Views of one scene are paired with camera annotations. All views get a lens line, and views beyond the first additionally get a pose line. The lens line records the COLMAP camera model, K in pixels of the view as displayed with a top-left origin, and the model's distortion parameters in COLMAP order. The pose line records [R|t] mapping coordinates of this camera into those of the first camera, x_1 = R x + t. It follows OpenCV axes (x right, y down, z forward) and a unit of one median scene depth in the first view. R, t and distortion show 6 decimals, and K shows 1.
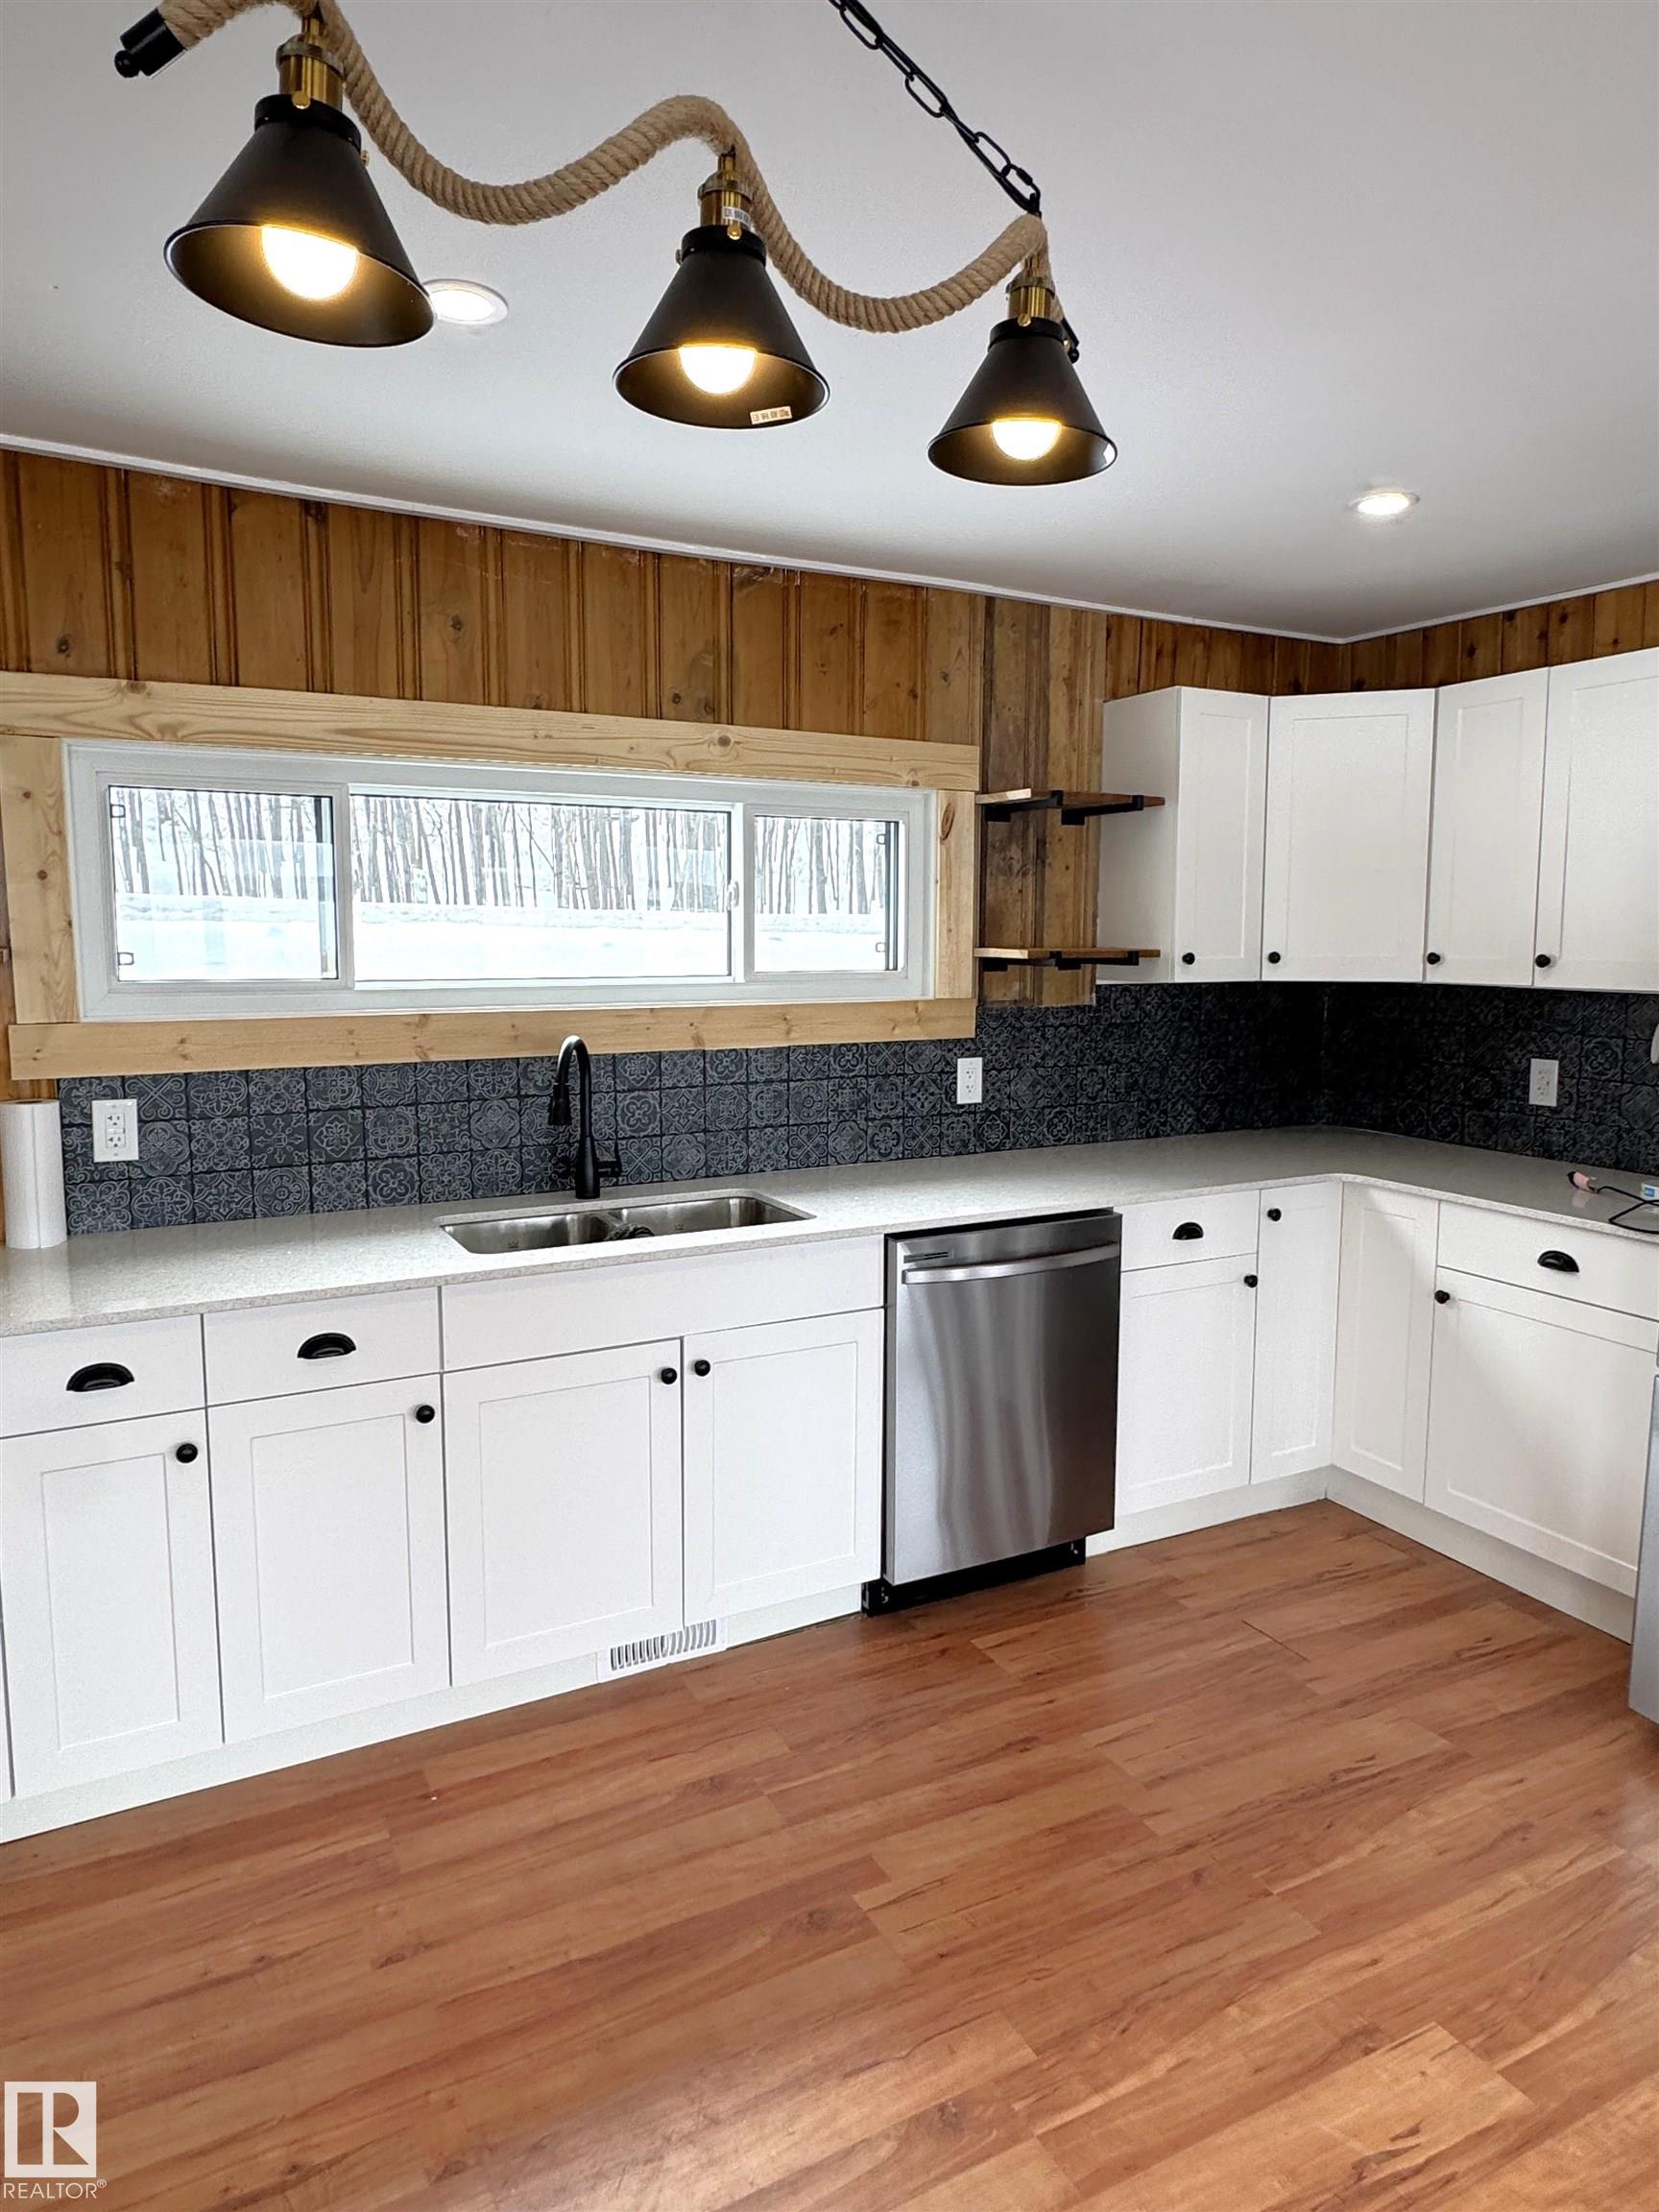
lens RADIAL K [[1346.1, 0, 832.2], [0, 1346.1, 1083.5], [0, 0, 1]] dist [-0.003853, 0.002743]
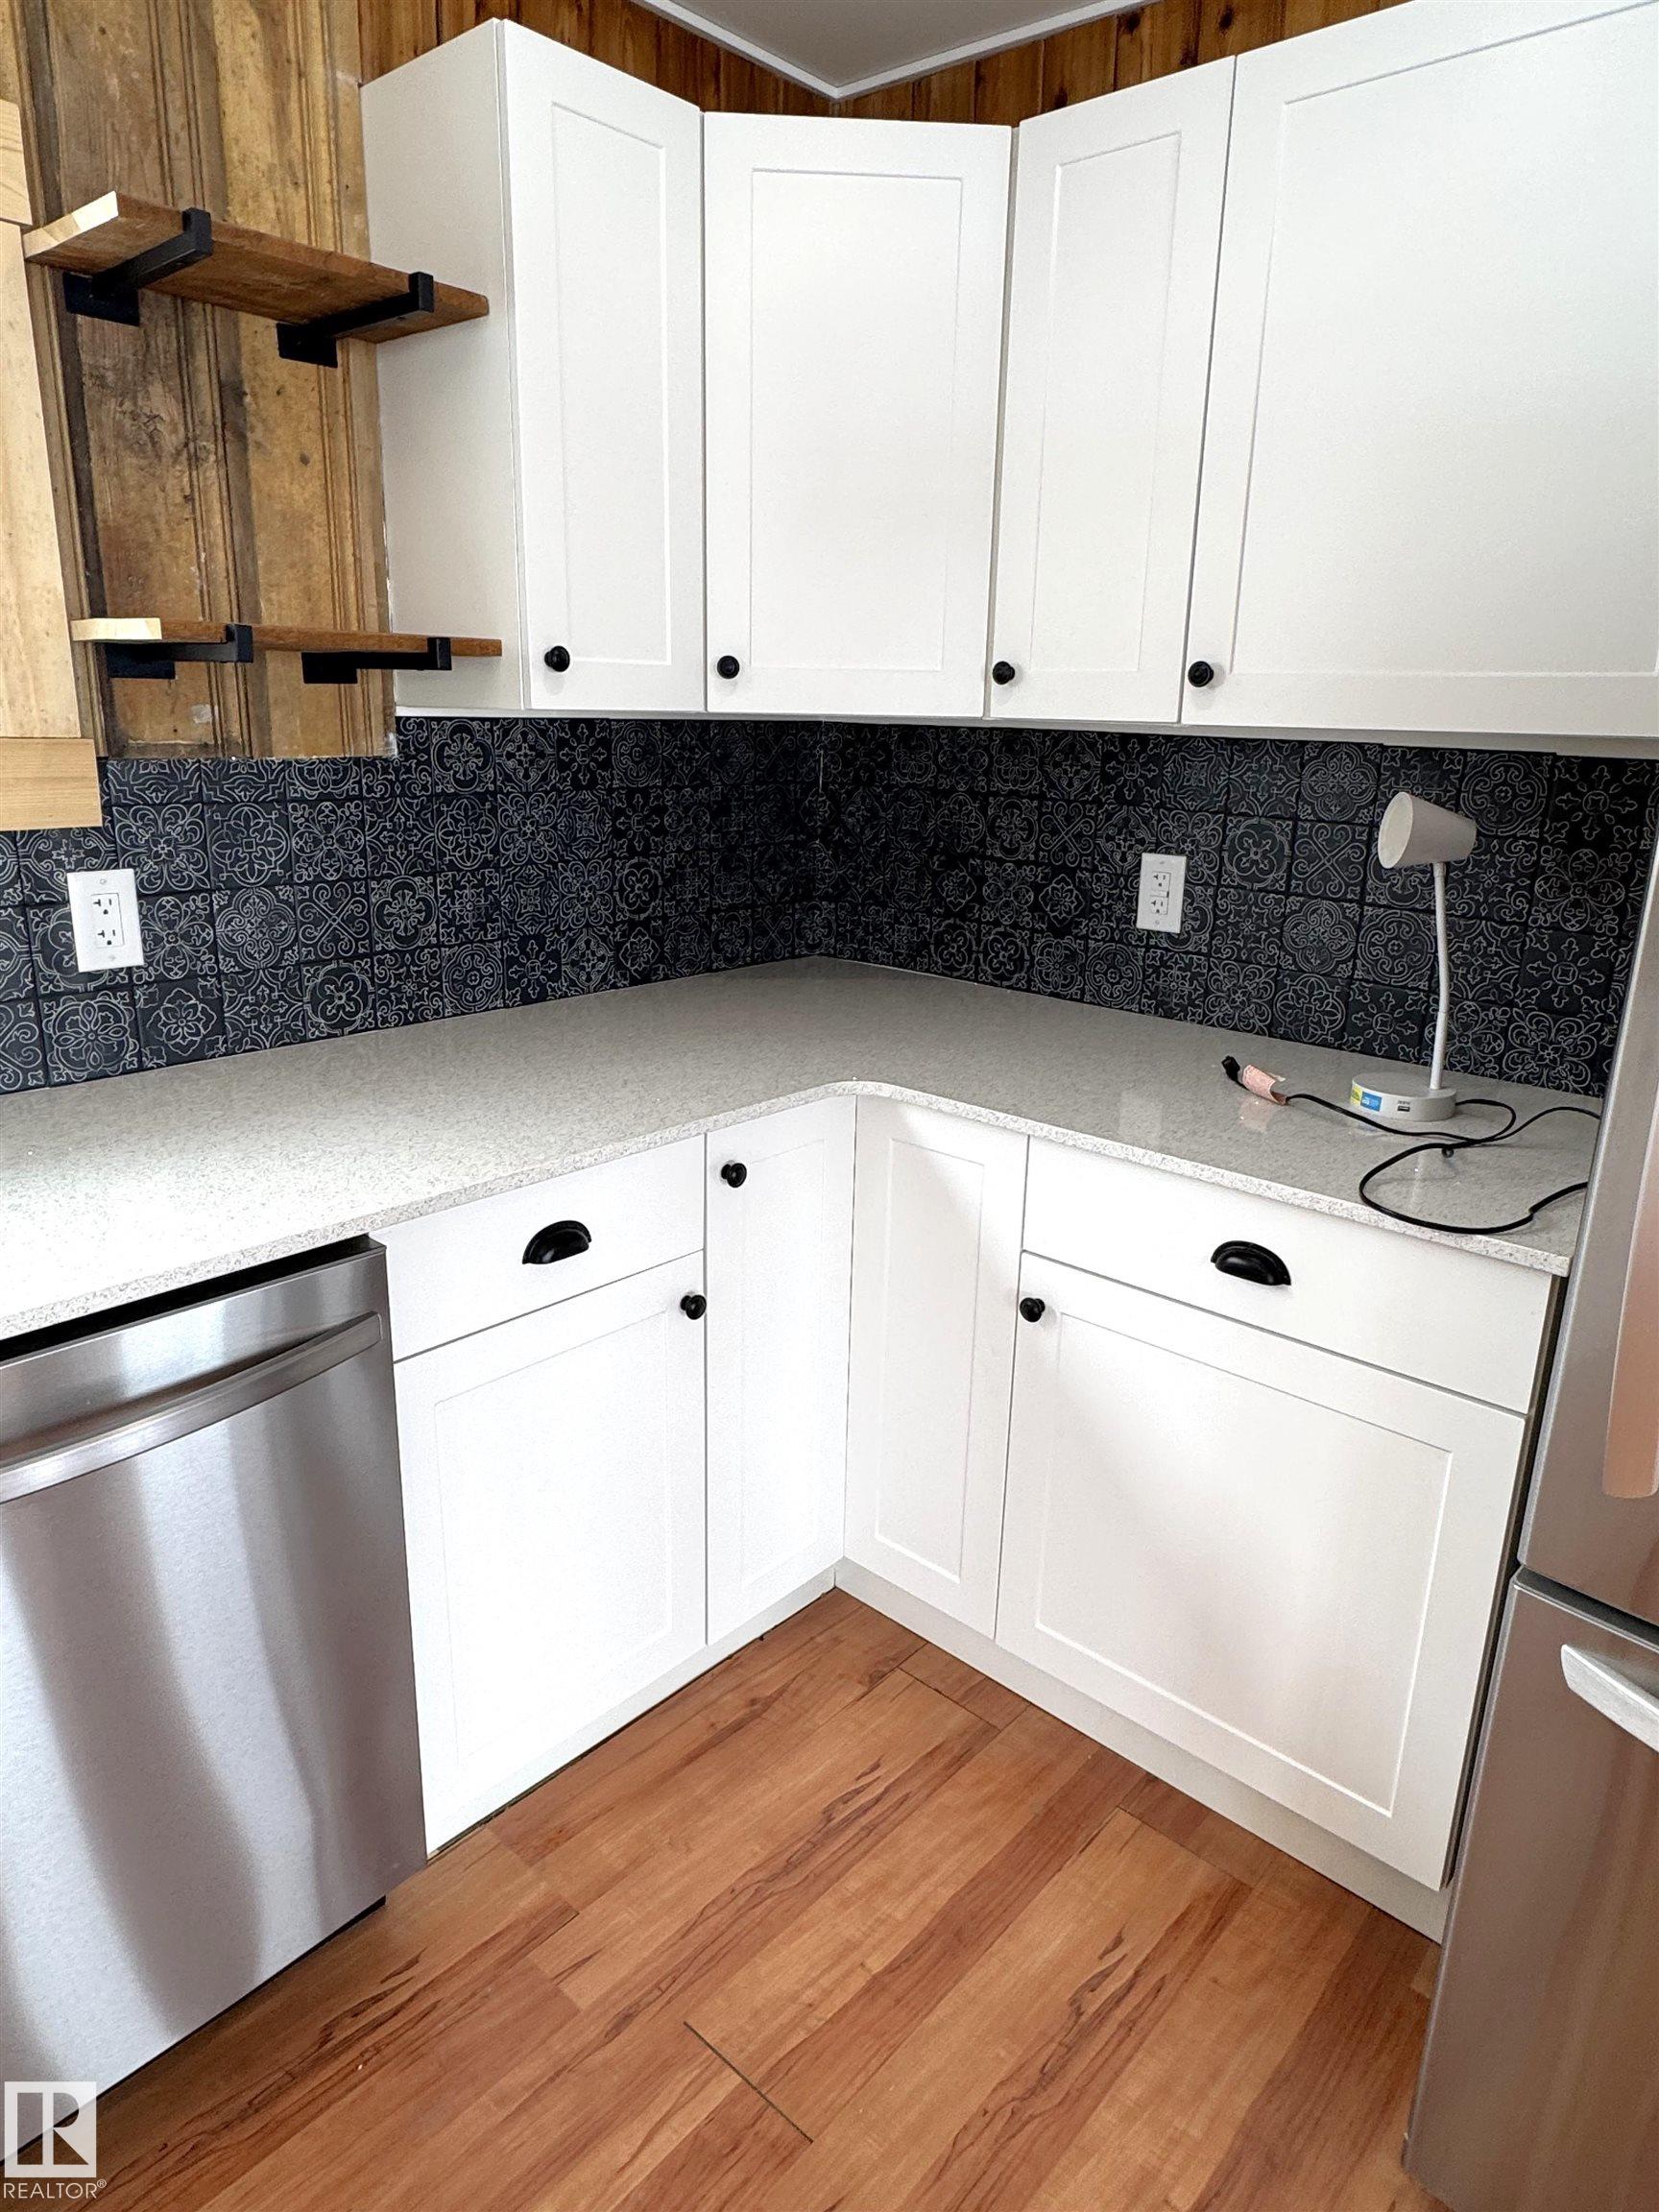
lens RADIAL K [[1346.1, 0, 827.6], [0, 1346.1, 1085.8], [0, 0, 1]] dist [-0.003853, 0.002743]
pose [[0.937524, -0.074400, 0.339872, 0.187633], [0.016549, 0.985299, 0.170038, -0.022244], [-0.347527, -0.153790, 0.924972, 0.510789]]
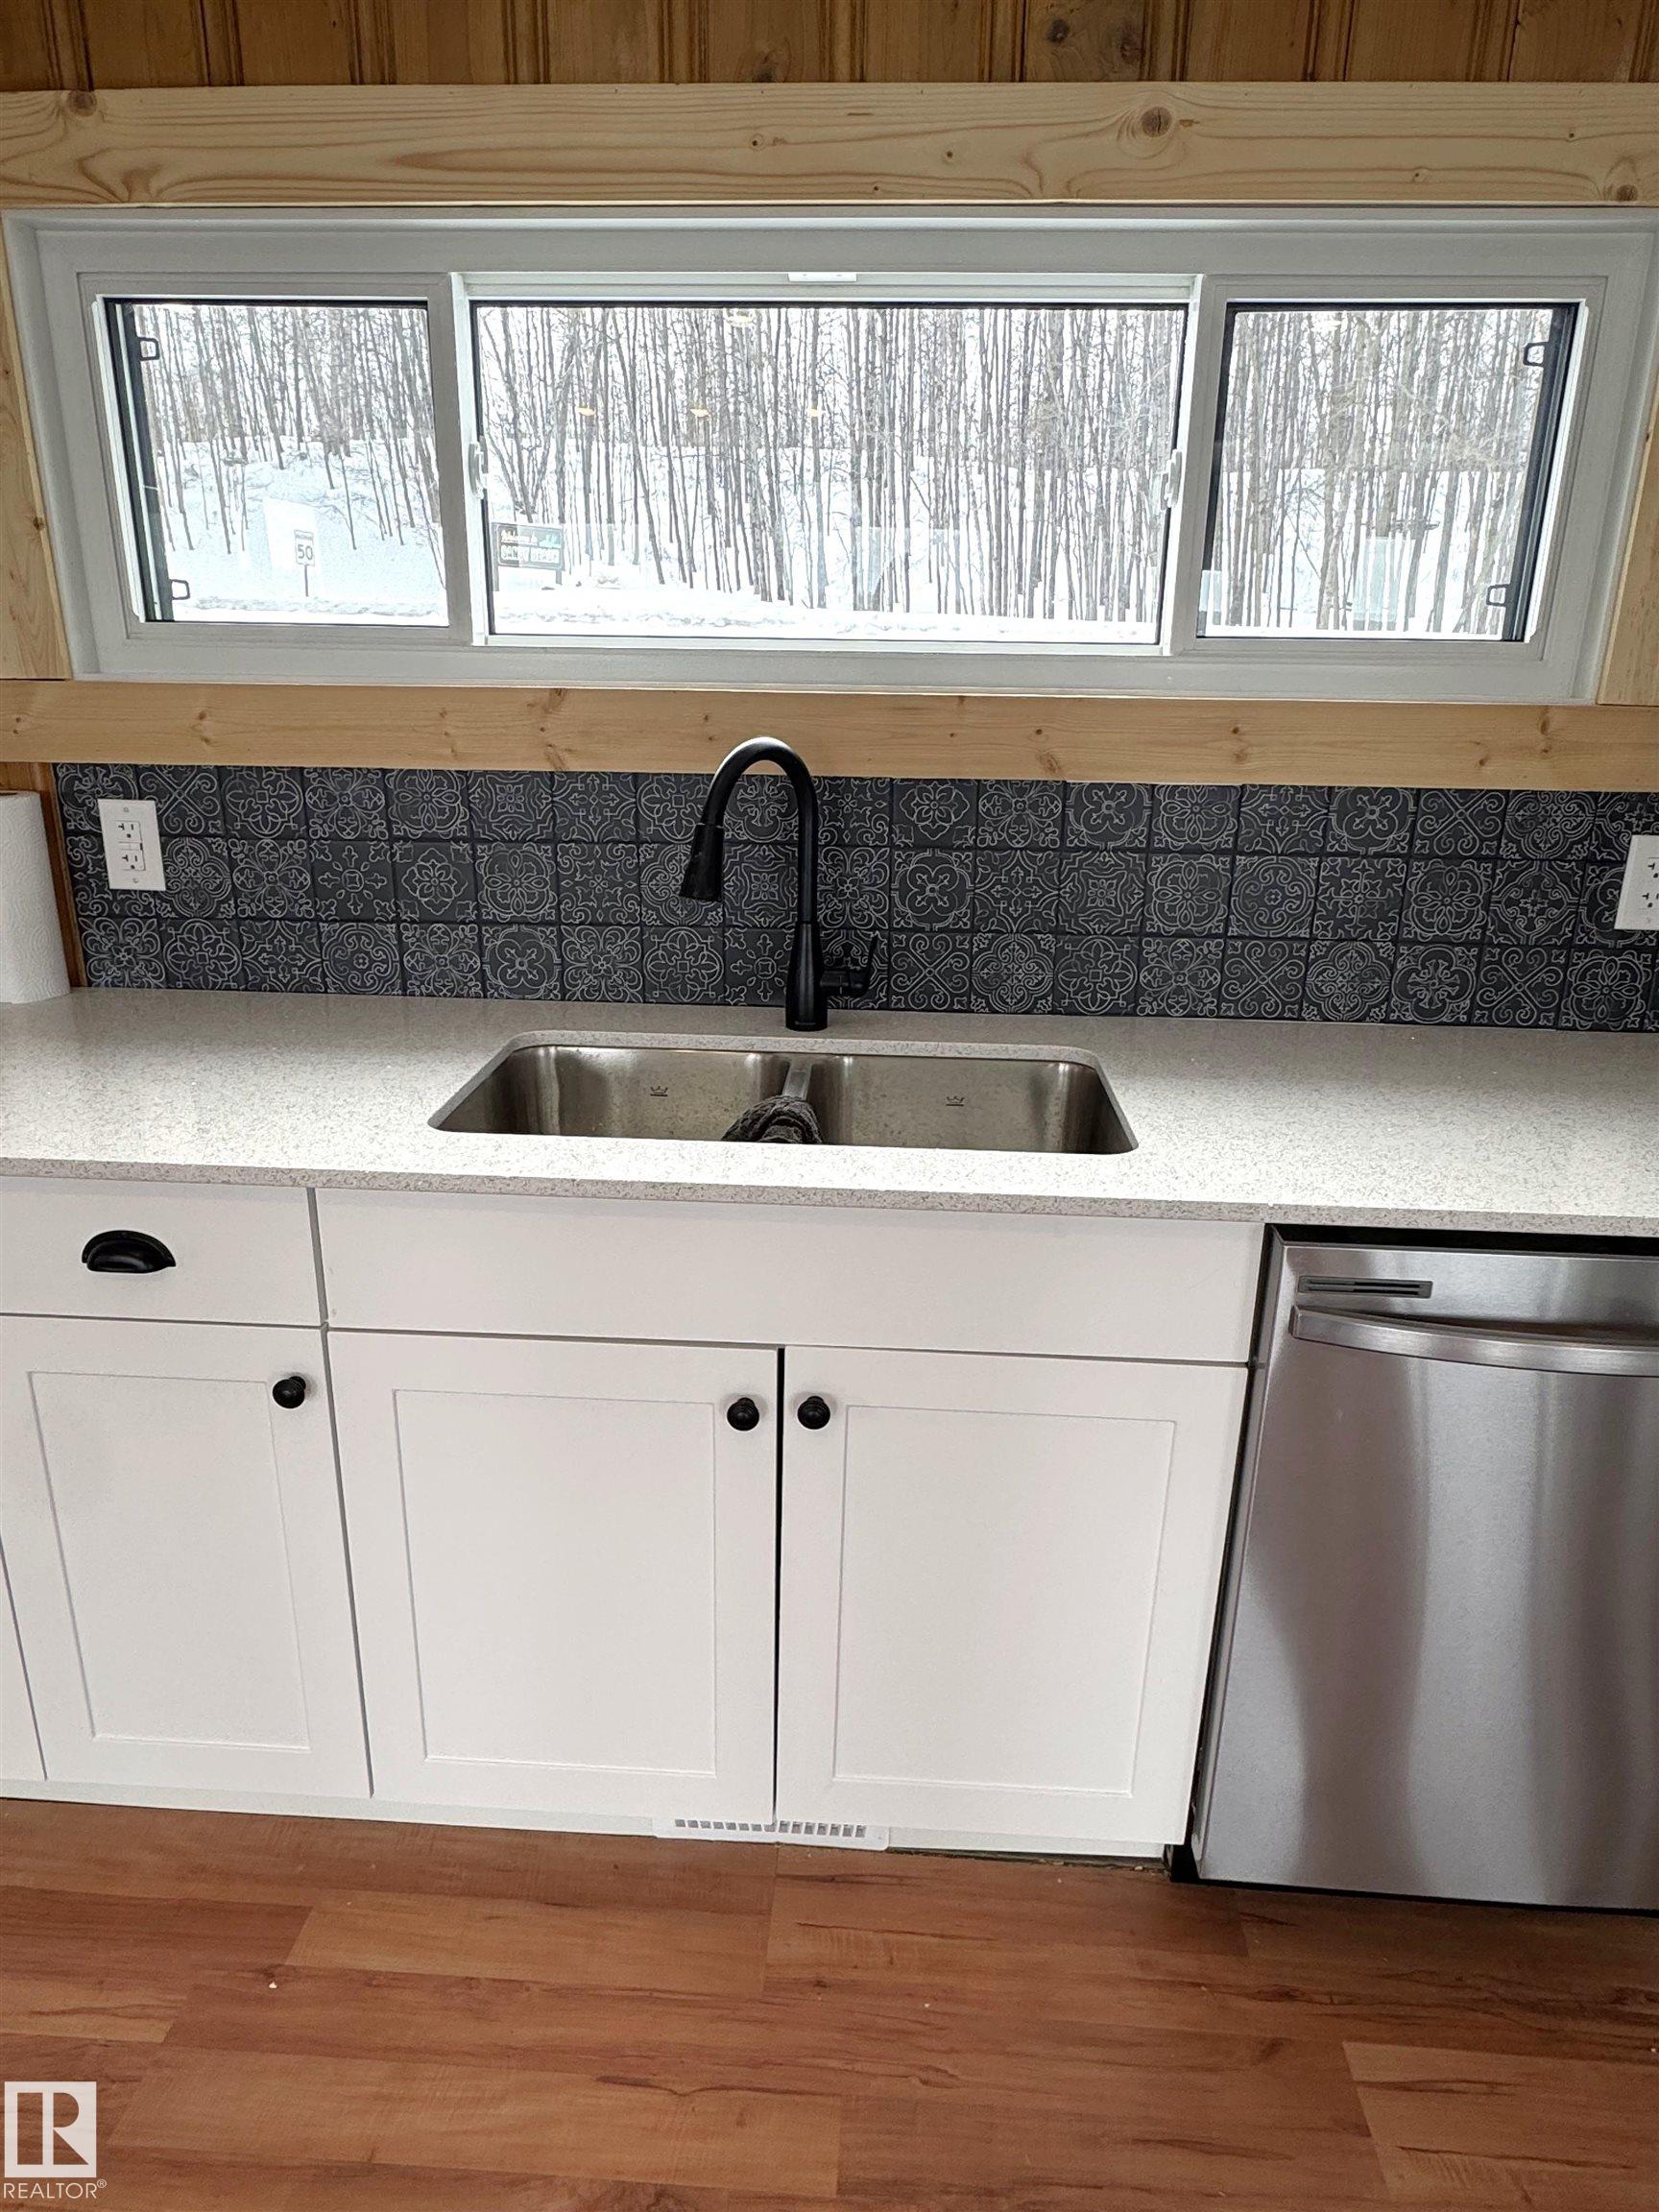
lens RADIAL K [[1346.1, 0, 827.6], [0, 1346.1, 1085.7], [0, 0, 1]] dist [-0.003853, 0.002743]
pose [[0.854790, 0.168838, -0.490742, 0.105446], [-0.071785, 0.974977, 0.210399, -0.012471], [0.513985, -0.144619, 0.845520, 0.461267]]
